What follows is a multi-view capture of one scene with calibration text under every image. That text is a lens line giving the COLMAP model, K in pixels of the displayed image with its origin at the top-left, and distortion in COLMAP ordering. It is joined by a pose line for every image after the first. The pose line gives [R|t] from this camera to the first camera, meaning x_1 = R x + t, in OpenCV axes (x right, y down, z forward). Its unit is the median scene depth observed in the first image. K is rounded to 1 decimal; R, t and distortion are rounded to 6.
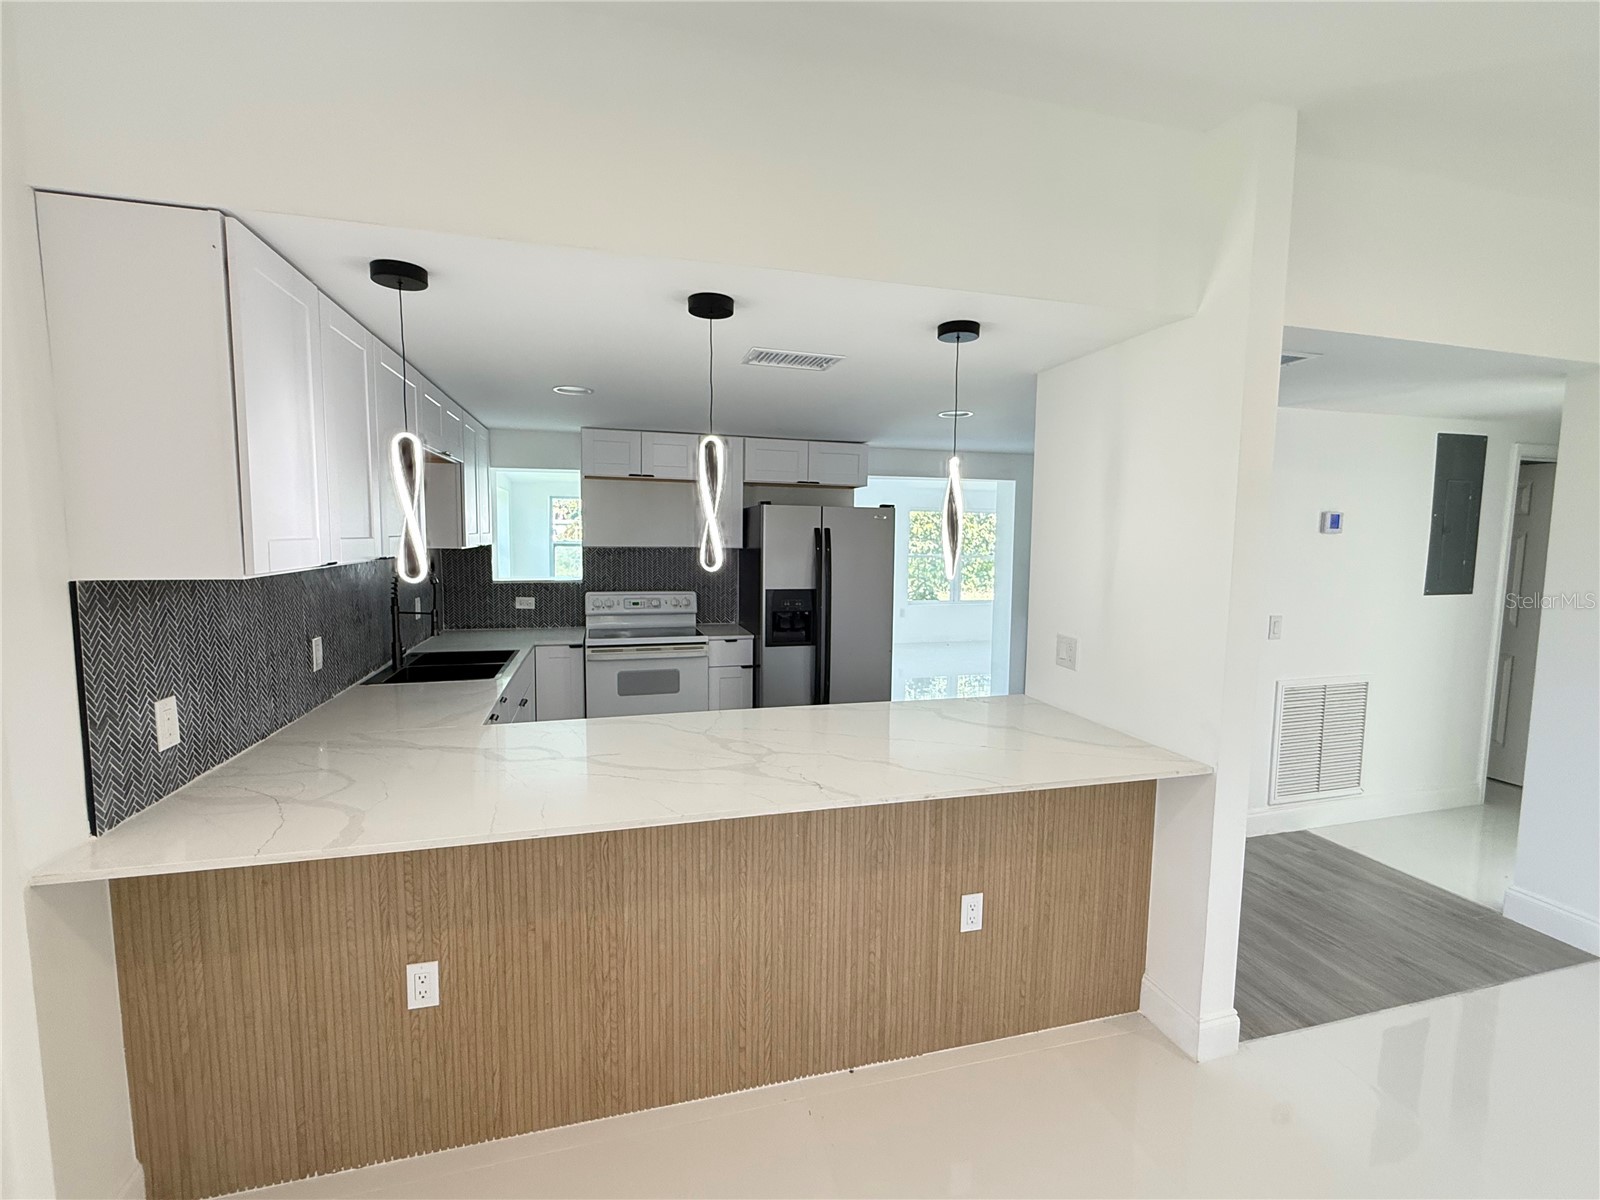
lens RADIAL K [[705.6, 0, 798.8], [0, 705.6, 599.3], [0, 0, 1]] dist [-0.000270, 0.000295]
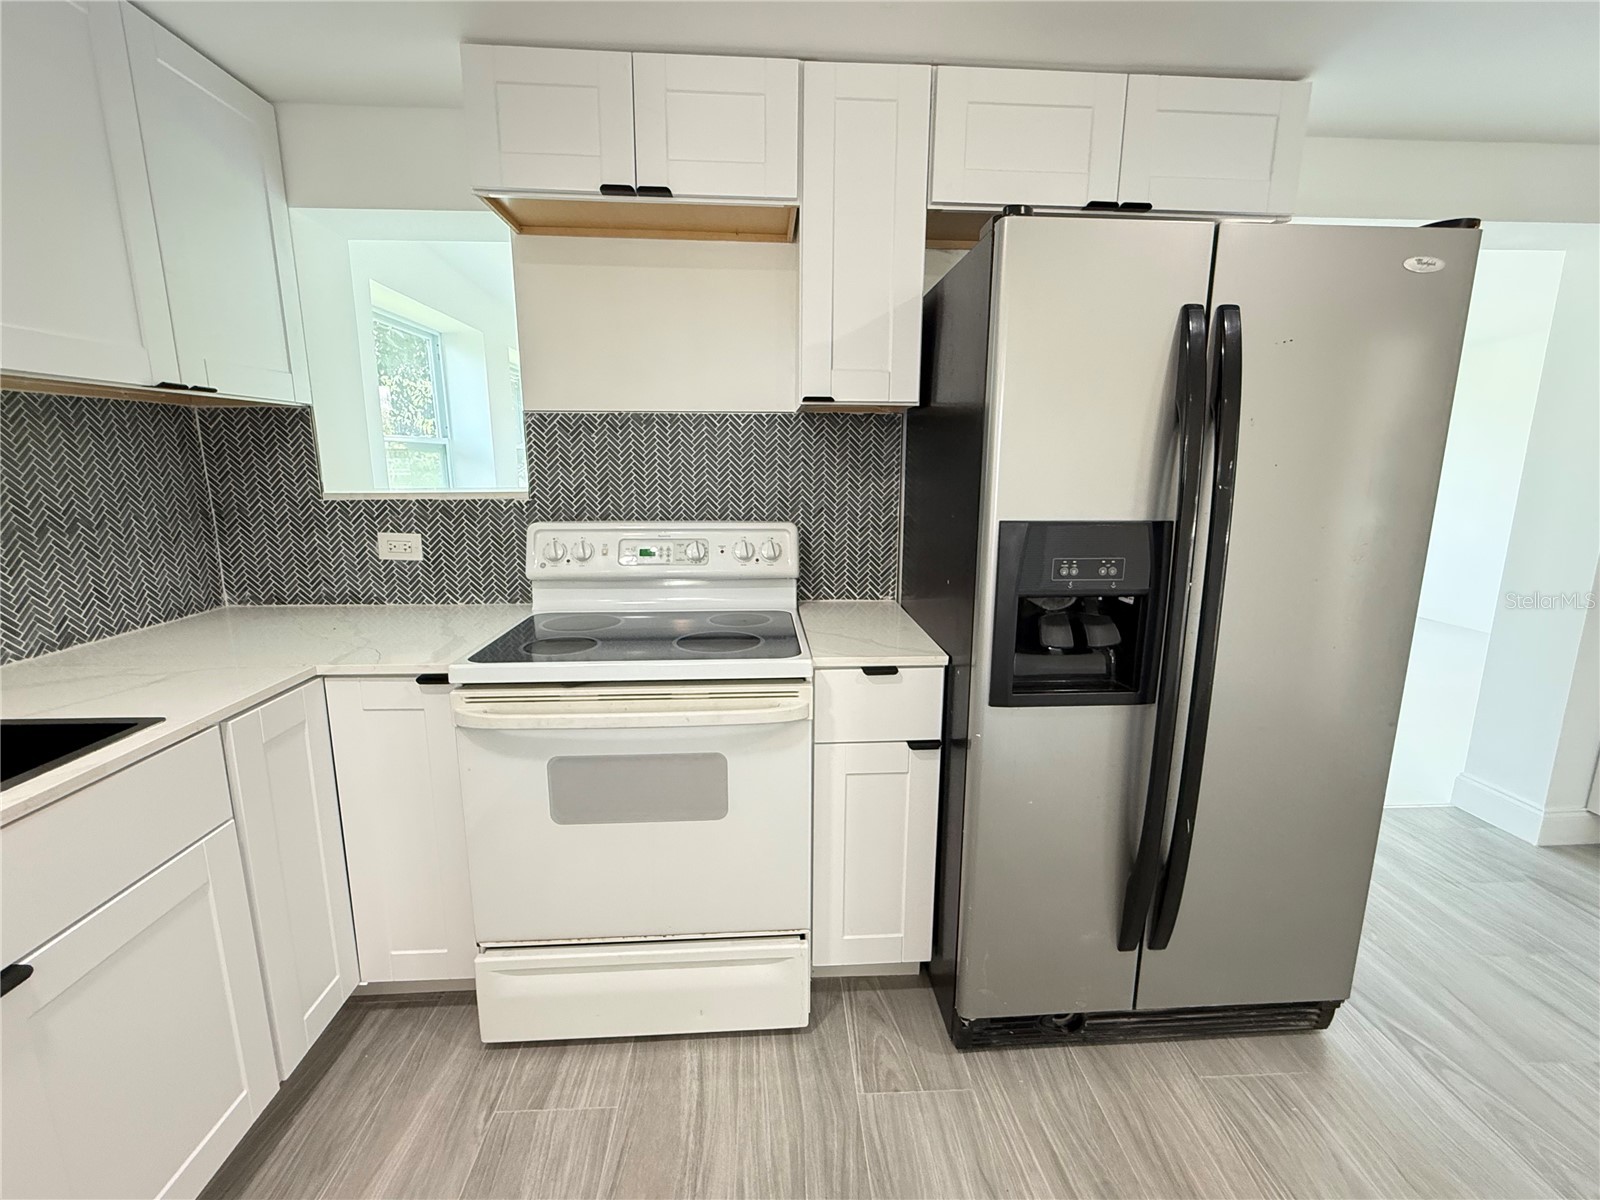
lens RADIAL K [[705.6, 0, 802.4], [0, 705.6, 601.4], [0, 0, 1]] dist [-0.000270, 0.000295]
pose [[0.977602, 0.033573, -0.207768, -0.059914], [-0.011857, 0.994412, 0.104897, -0.009577], [0.210128, -0.100084, 0.972538, 0.634118]]
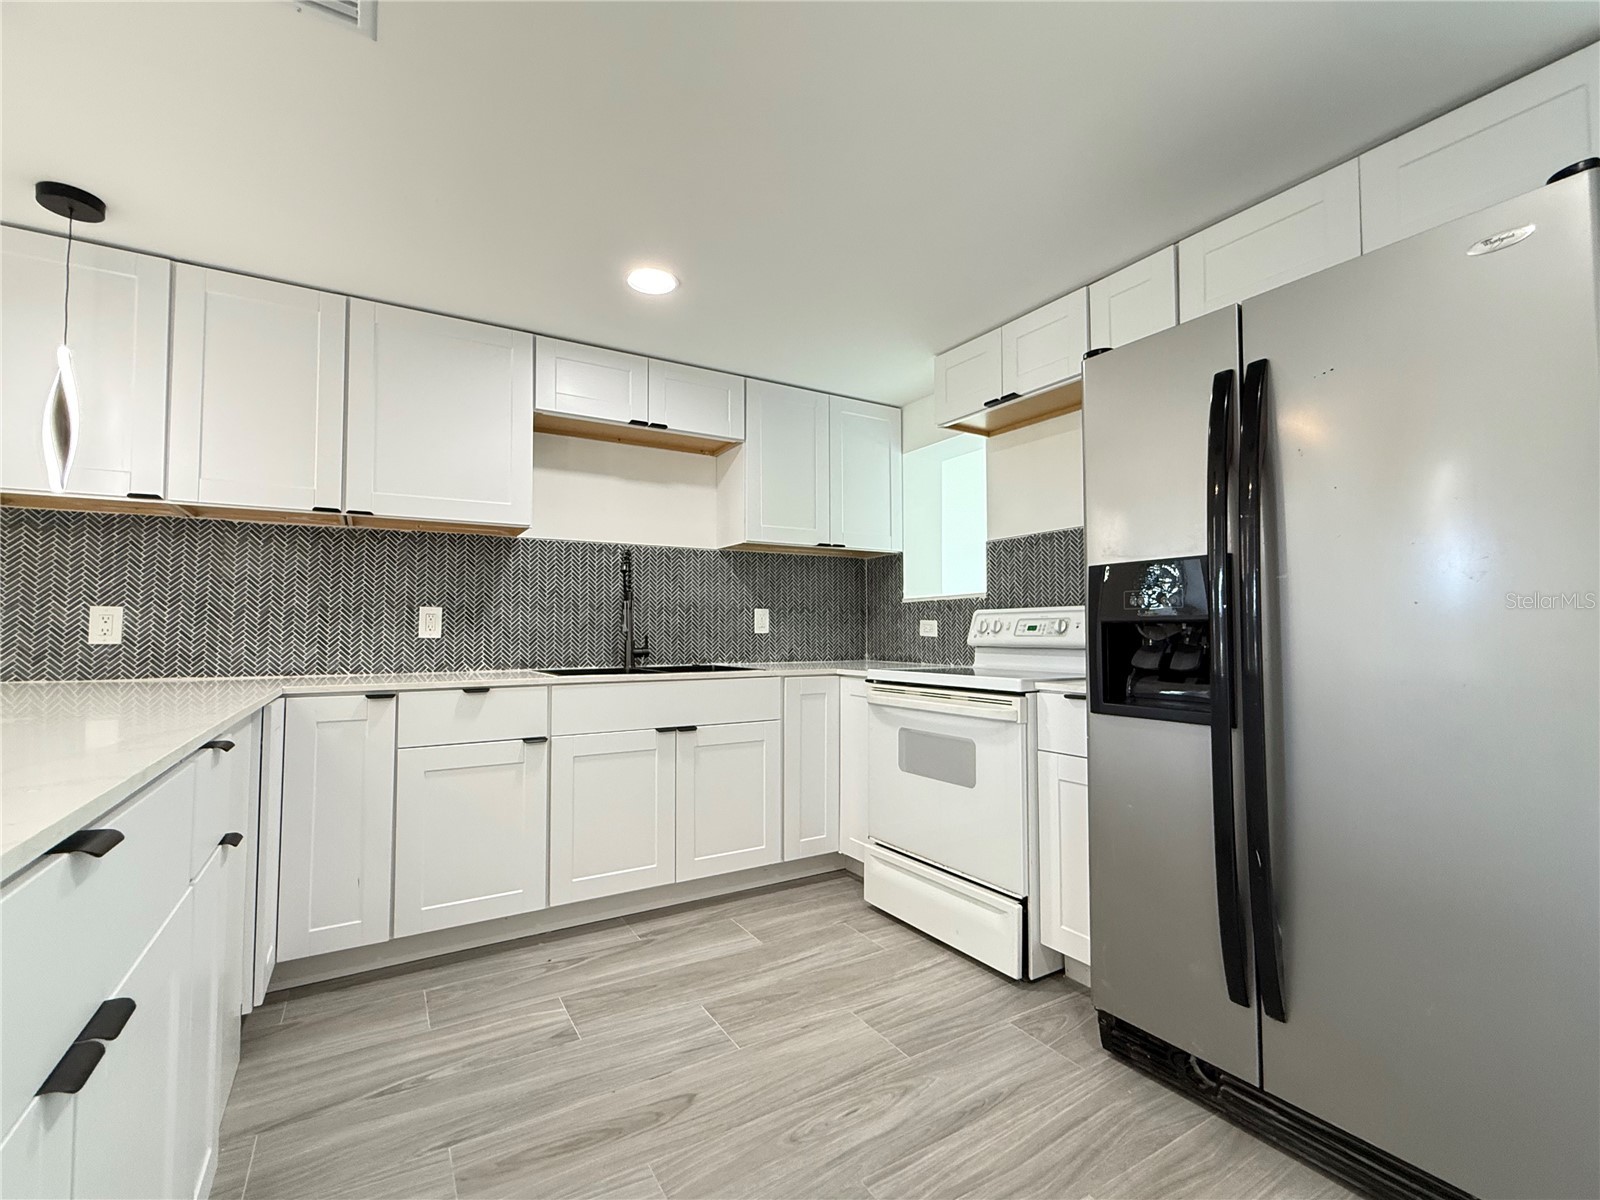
lens RADIAL K [[705.6, 0, 802.7], [0, 705.6, 602.6], [0, 0, 1]] dist [-0.000270, 0.000295]
pose [[0.278494, -0.055705, -0.958821, 0.268542], [-0.082113, 0.993280, -0.081557, 0.048486], [0.956921, 0.101445, 0.272048, 0.680686]]
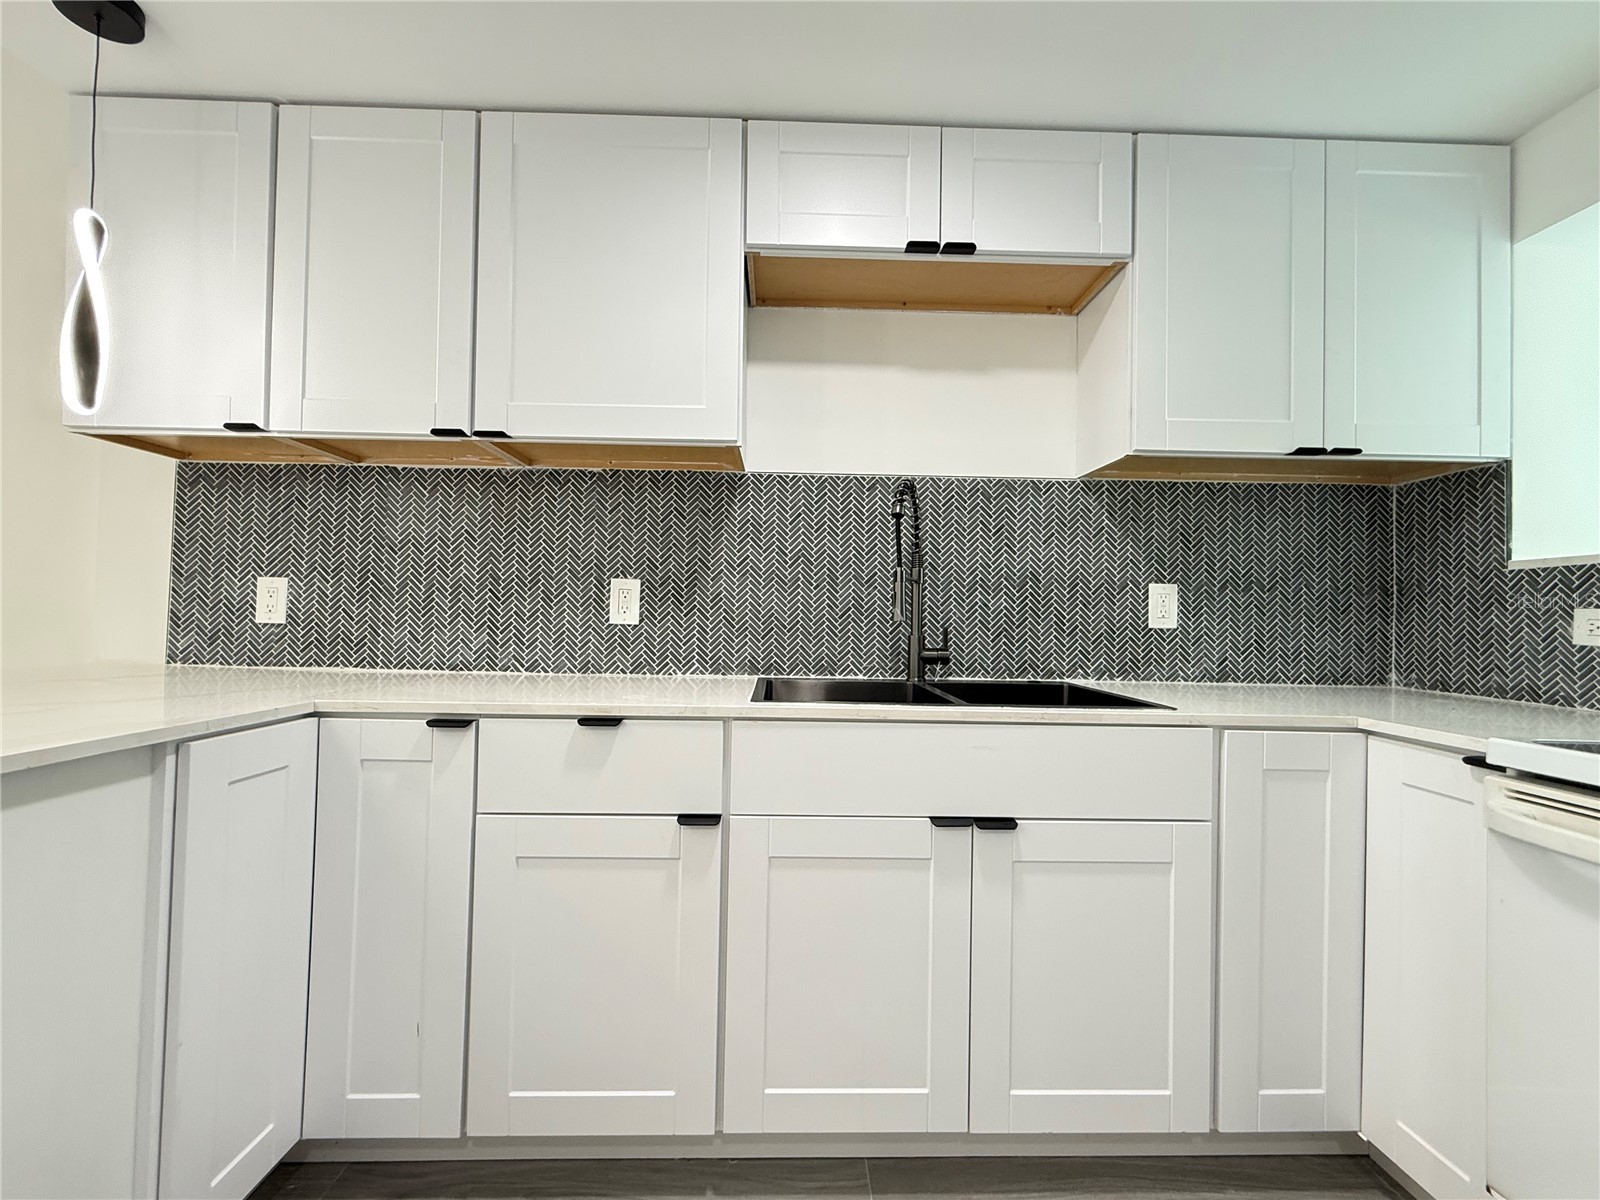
lens RADIAL K [[705.6, 0, 800.5], [0, 705.6, 603.8], [0, 0, 1]] dist [-0.000270, 0.000295]
pose [[-0.235041, -0.032109, -0.971455, -0.010557], [-0.110966, 0.993806, -0.005999, 0.035191], [0.965630, 0.106389, -0.237149, 0.737543]]
